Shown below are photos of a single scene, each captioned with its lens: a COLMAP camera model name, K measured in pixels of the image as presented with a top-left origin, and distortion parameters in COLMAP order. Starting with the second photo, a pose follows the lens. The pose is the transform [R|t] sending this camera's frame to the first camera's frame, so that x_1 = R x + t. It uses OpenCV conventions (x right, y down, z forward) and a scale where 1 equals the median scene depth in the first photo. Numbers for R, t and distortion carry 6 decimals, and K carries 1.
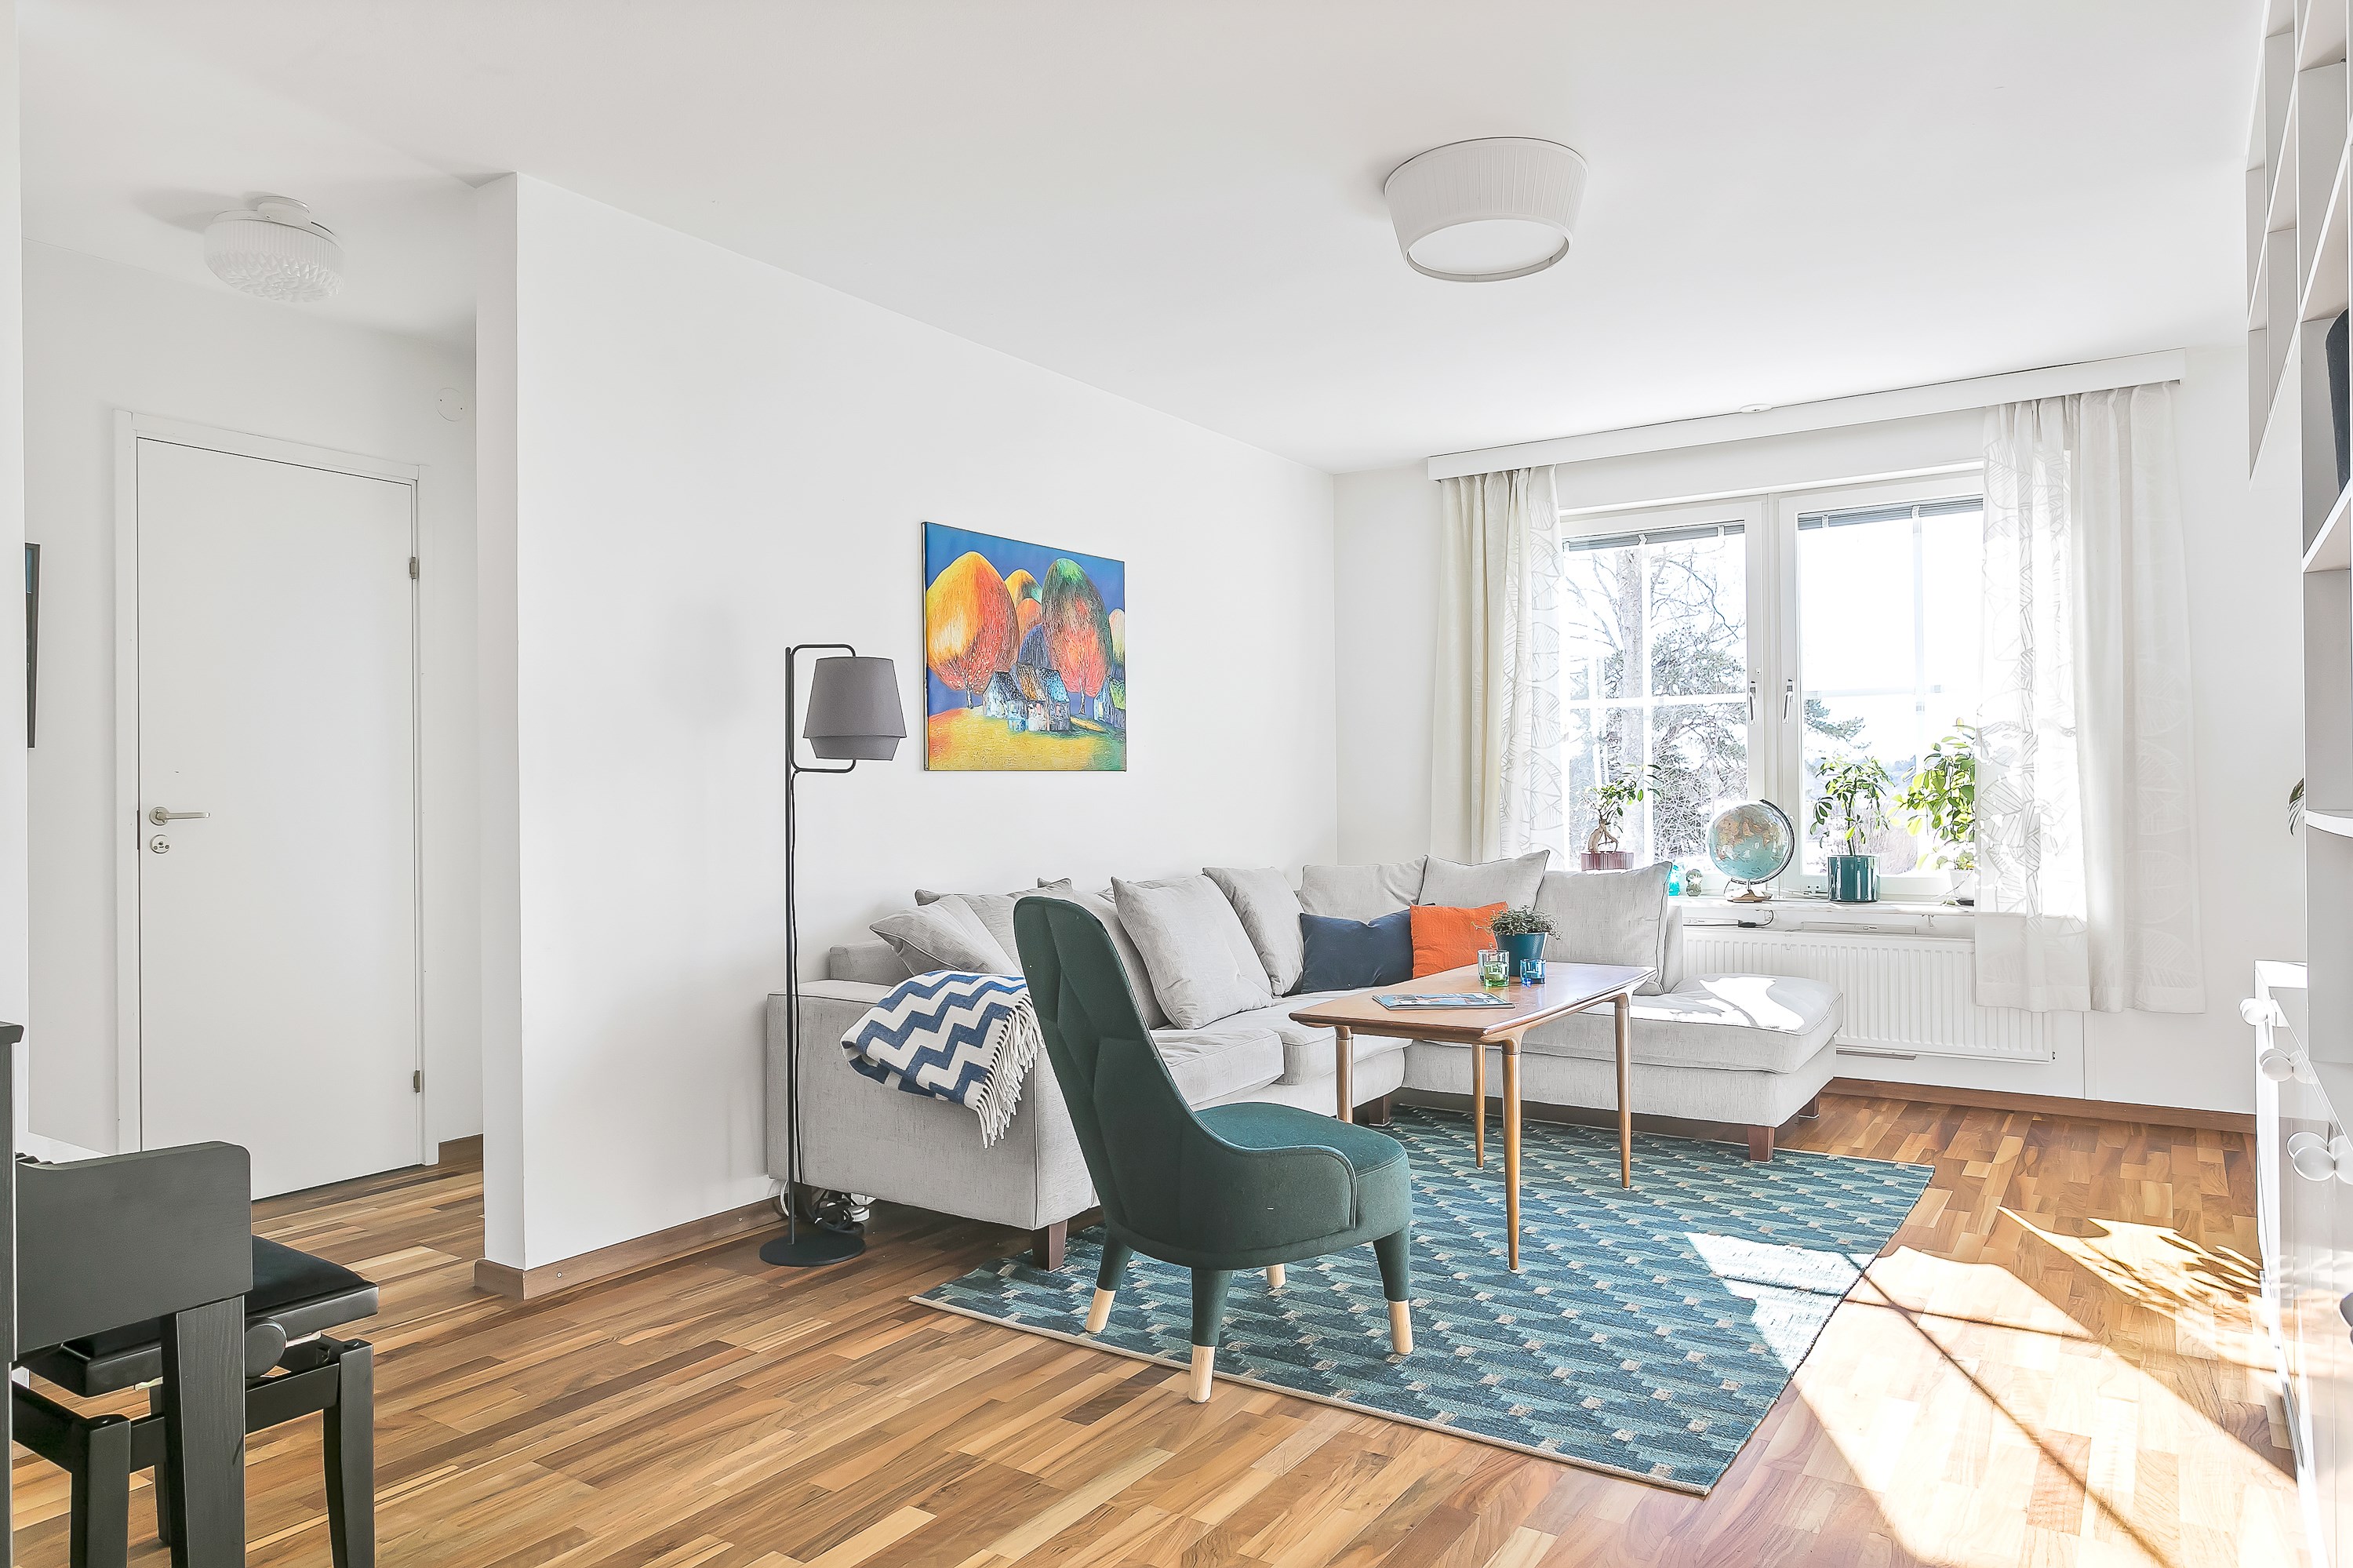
lens RADIAL K [[1475.3, 0, 1173.3], [0, 1475.3, 799.1], [0, 0, 1]] dist [-0.012270, 0.000577]
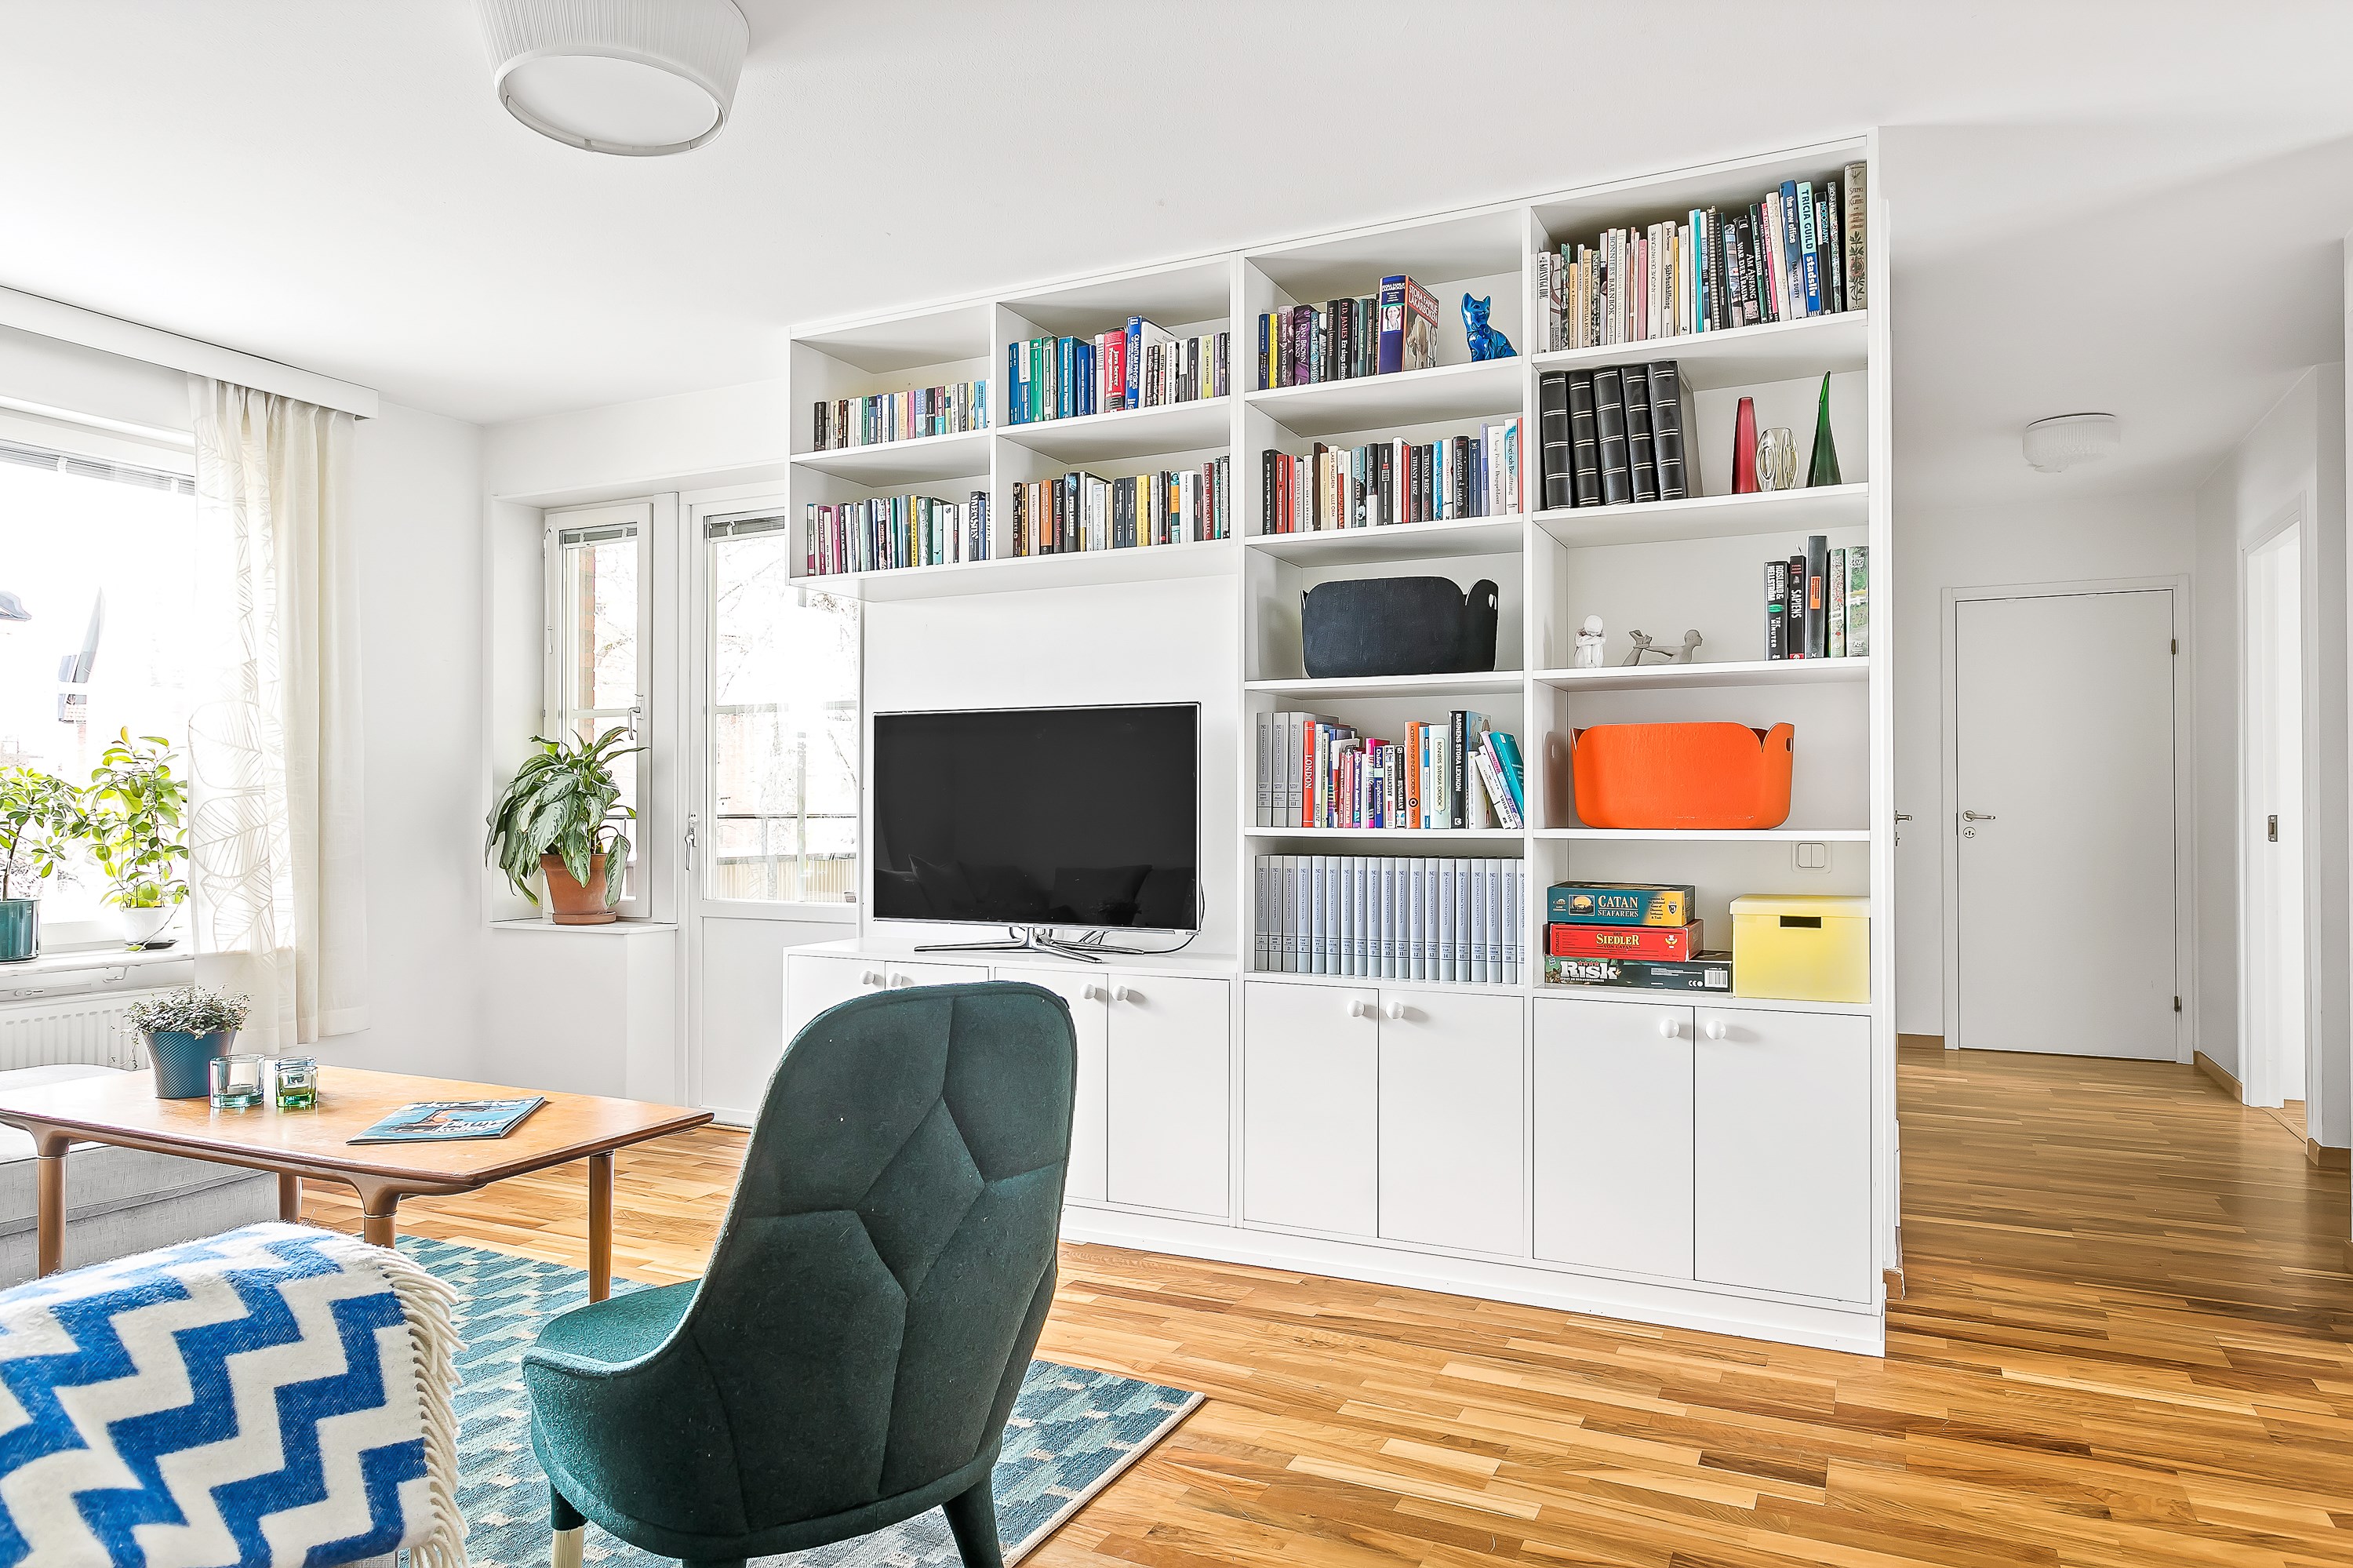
lens RADIAL K [[1475.3, 0, 1161.2], [0, 1475.3, 784.5], [0, 0, 1]] dist [-0.012270, 0.000577]
pose [[-0.129277, 0.023693, 0.991325, -0.444989], [0.001722, 0.999718, -0.023669, -0.001796], [-0.991607, -0.001352, -0.129282, 0.625177]]
